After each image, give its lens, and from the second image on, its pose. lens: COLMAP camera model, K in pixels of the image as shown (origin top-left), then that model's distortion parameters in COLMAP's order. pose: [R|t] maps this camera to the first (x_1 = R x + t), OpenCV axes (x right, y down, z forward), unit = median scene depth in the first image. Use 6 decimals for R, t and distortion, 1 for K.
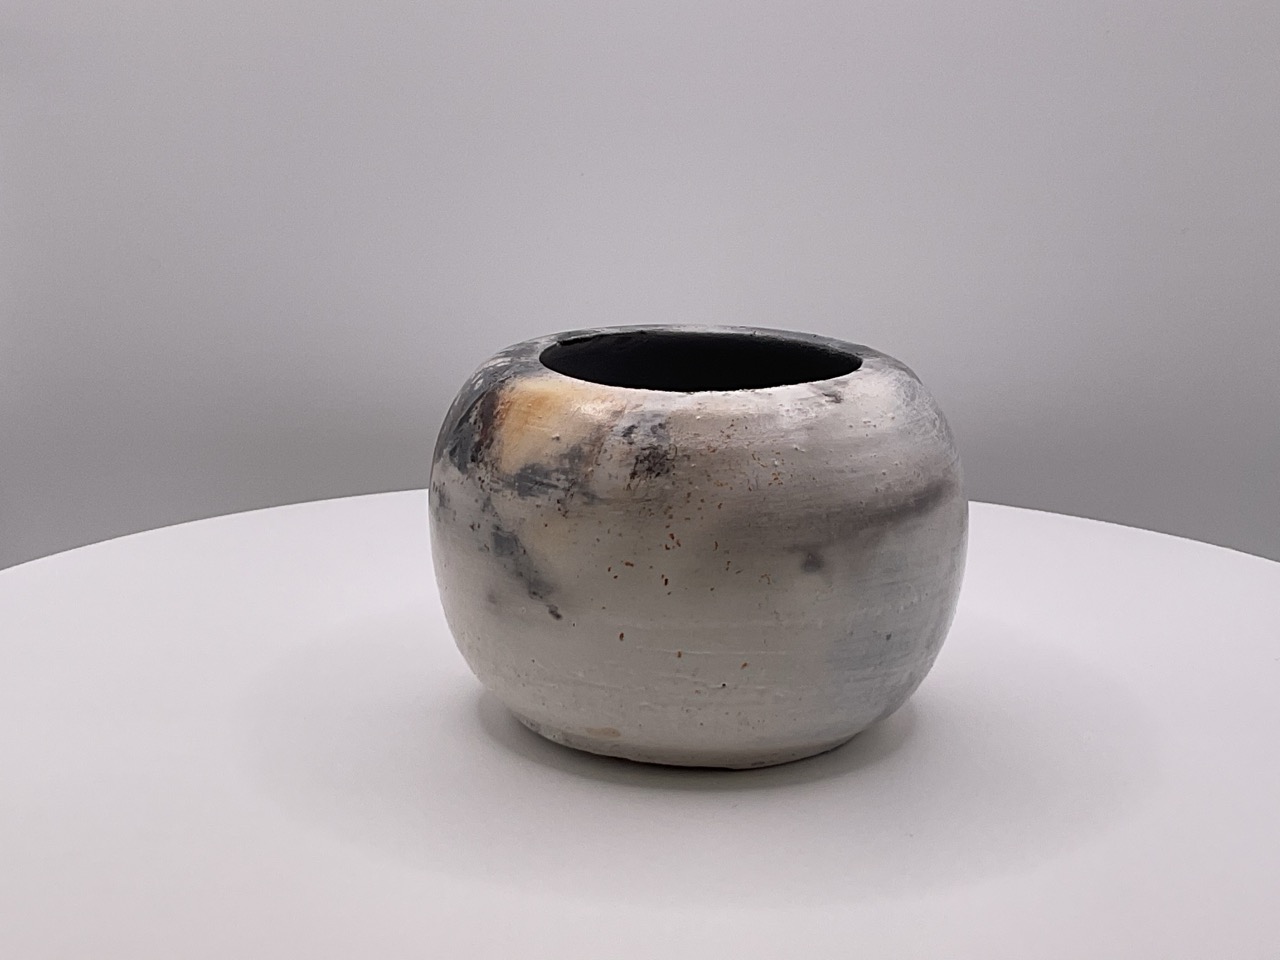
lens RADIAL K [[2123.7, 0, 640.0], [0, 2123.7, 480.0], [0, 0, 1]] dist [-0.009691, -0.019656]
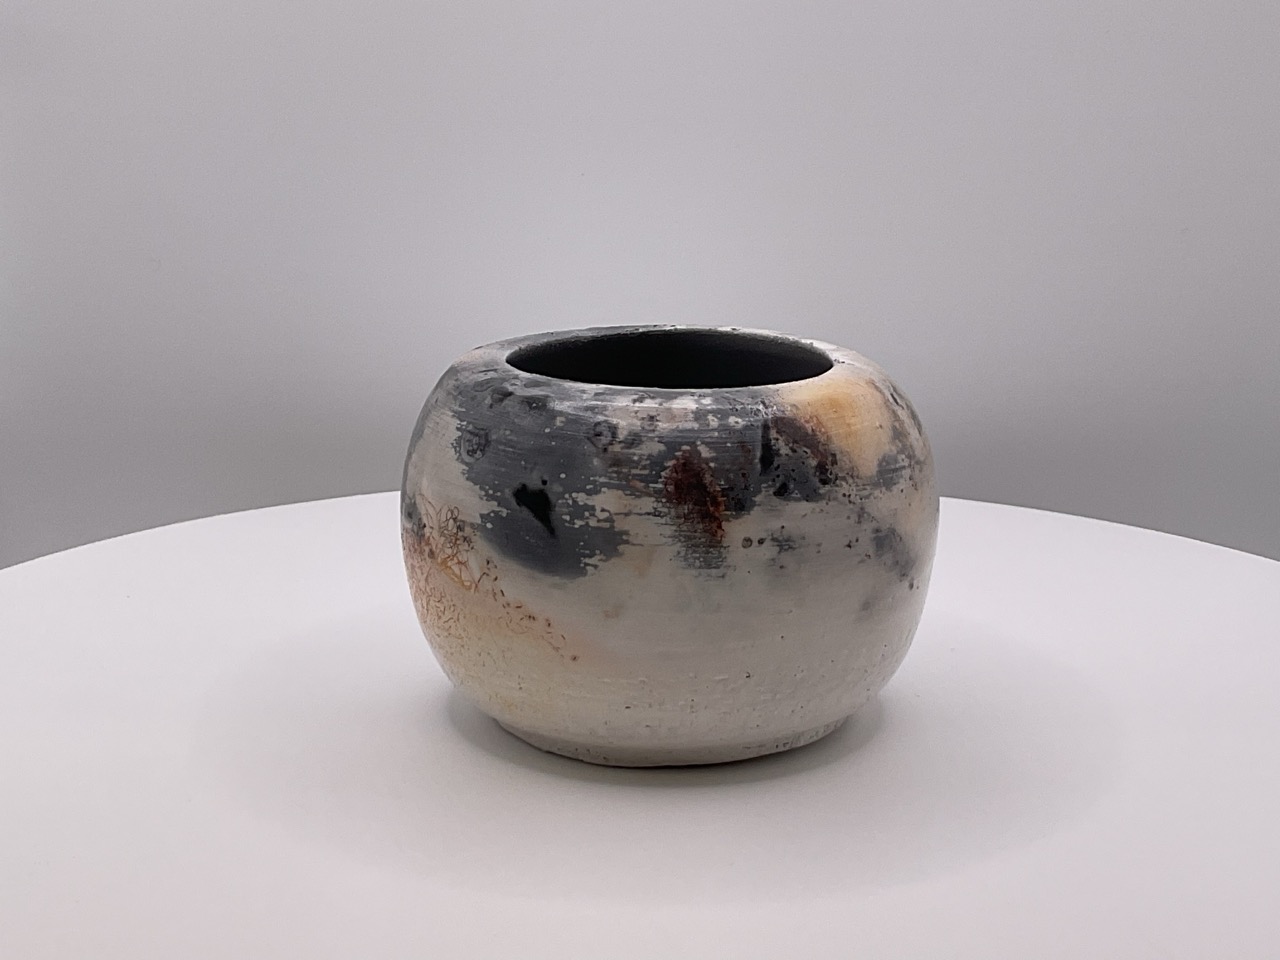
lens RADIAL K [[2123.7, 0, 640.0], [0, 2123.7, 480.0], [0, 0, 1]] dist [-0.009691, -0.019656]
pose [[0.001659, -0.254958, 0.966951, -1.048108], [0.236293, 0.939670, 0.247360, -0.279002], [-0.971680, 0.228073, 0.061803, 1.058694]]
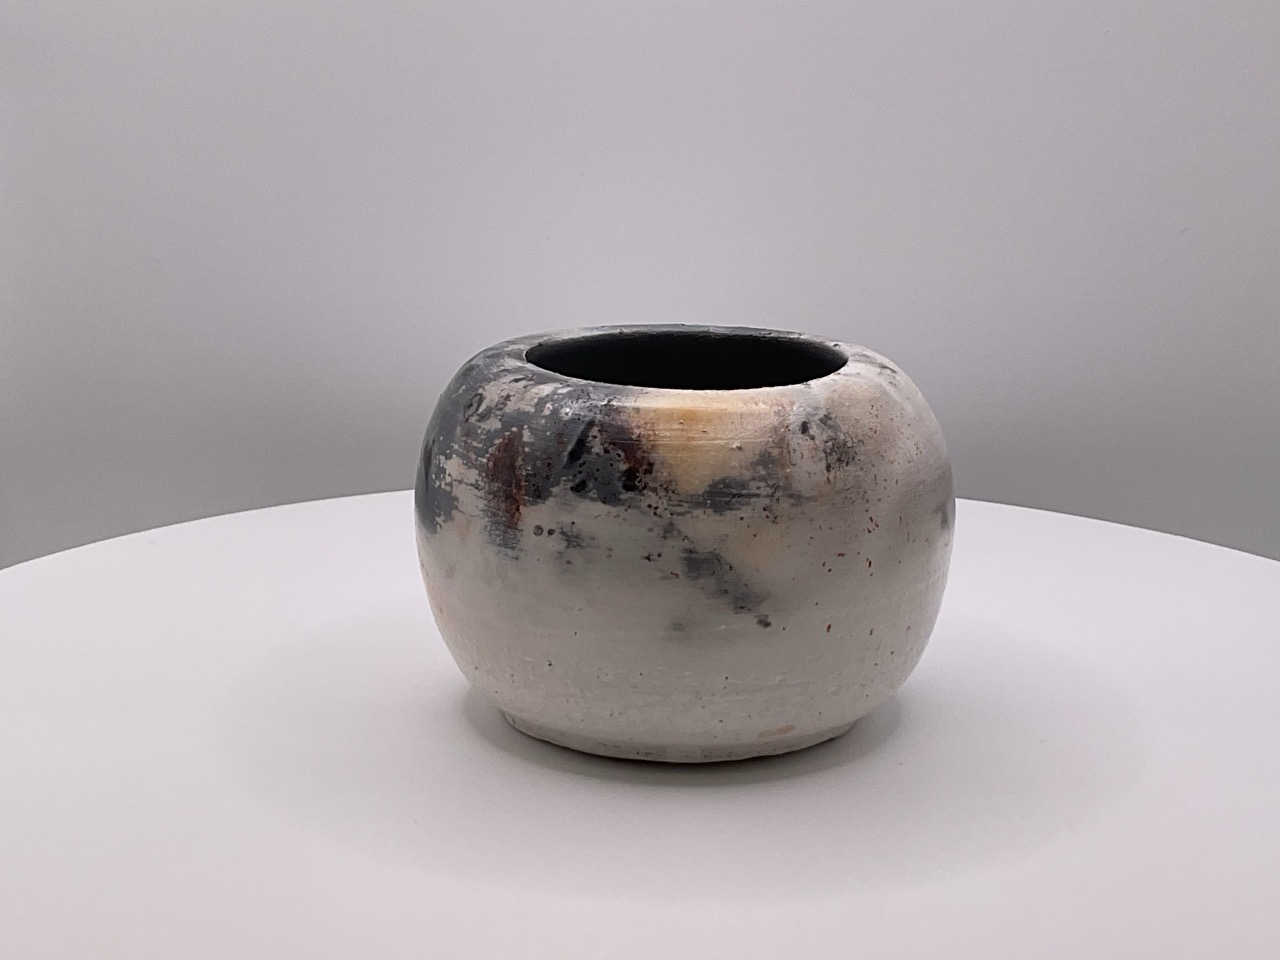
lens RADIAL K [[2123.7, 0, 640.0], [0, 2123.7, 480.0], [0, 0, 1]] dist [-0.009691, -0.019656]
pose [[0.707964, -0.176726, 0.683780, -0.749849], [0.170887, 0.982282, 0.076943, -0.088840], [-0.685263, 0.062376, 0.725620, 0.318496]]
